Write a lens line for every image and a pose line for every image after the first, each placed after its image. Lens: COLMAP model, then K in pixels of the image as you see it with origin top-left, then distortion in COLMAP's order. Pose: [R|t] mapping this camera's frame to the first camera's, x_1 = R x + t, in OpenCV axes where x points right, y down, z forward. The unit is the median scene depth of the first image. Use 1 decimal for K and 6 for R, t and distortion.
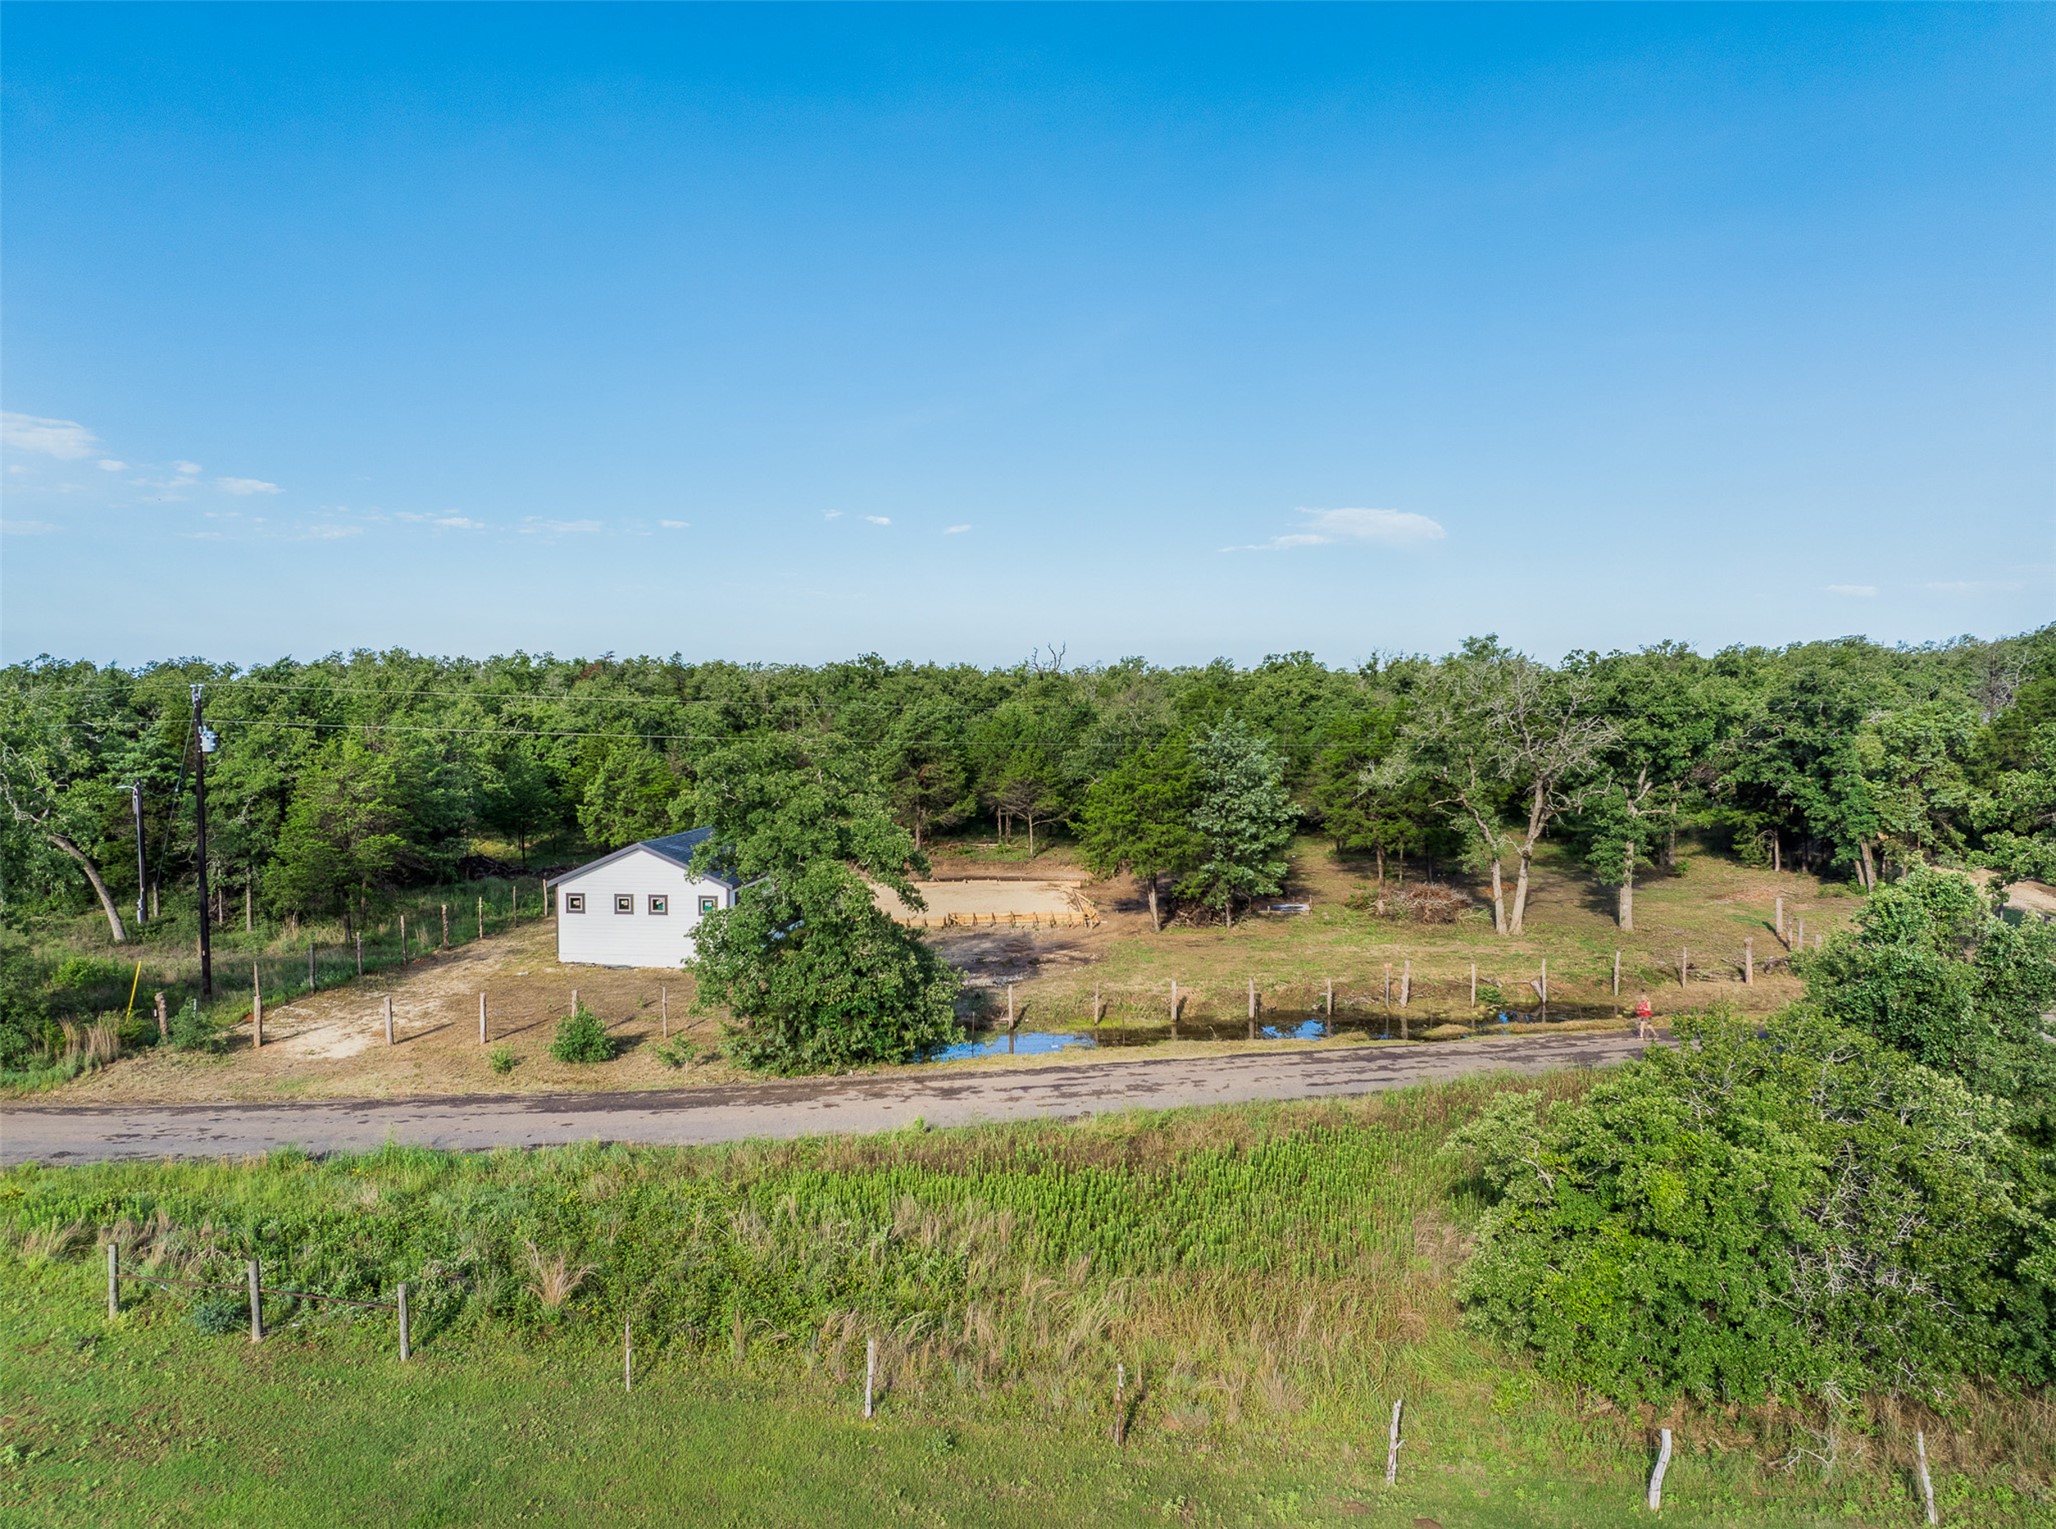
lens RADIAL K [[1419.3, 0, 1027.1], [0, 1419.3, 764.4], [0, 0, 1]] dist [-0.024358, 0.000756]
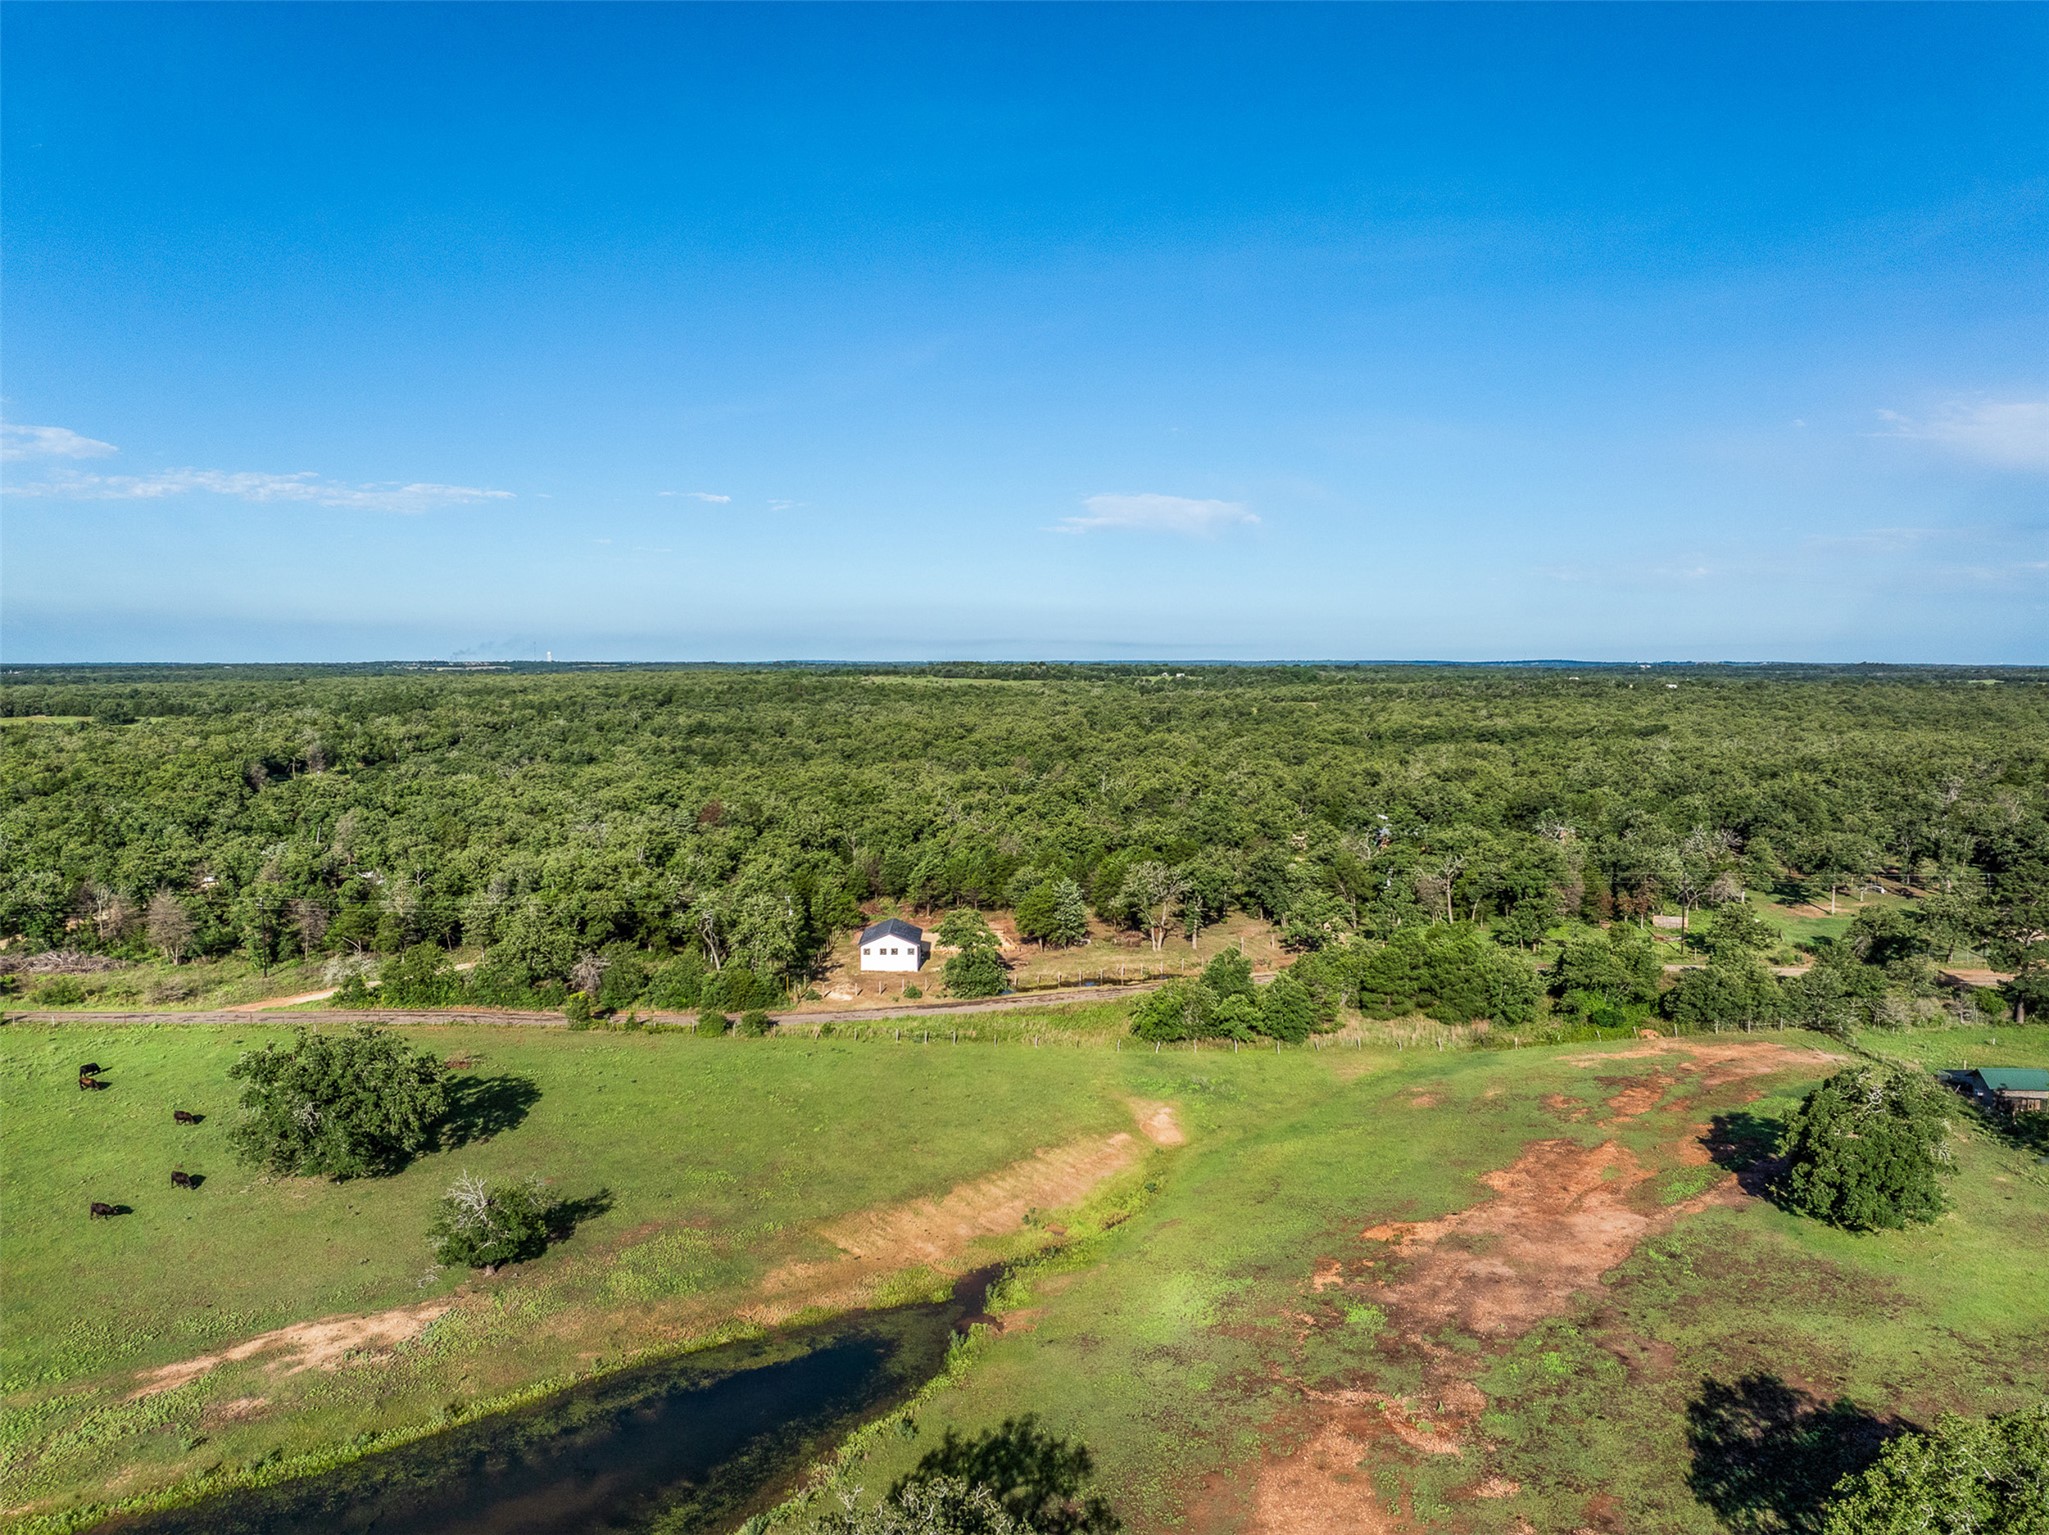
lens RADIAL K [[1414.4, 0, 1025.1], [0, 1414.4, 763.6], [0, 0, 1]] dist [-0.024358, 0.000756]
pose [[0.983295, -0.003770, 0.181978, -0.508571], [-0.000695, 0.999700, 0.024466, -0.370889], [-0.182016, -0.024184, 0.982998, -2.003789]]
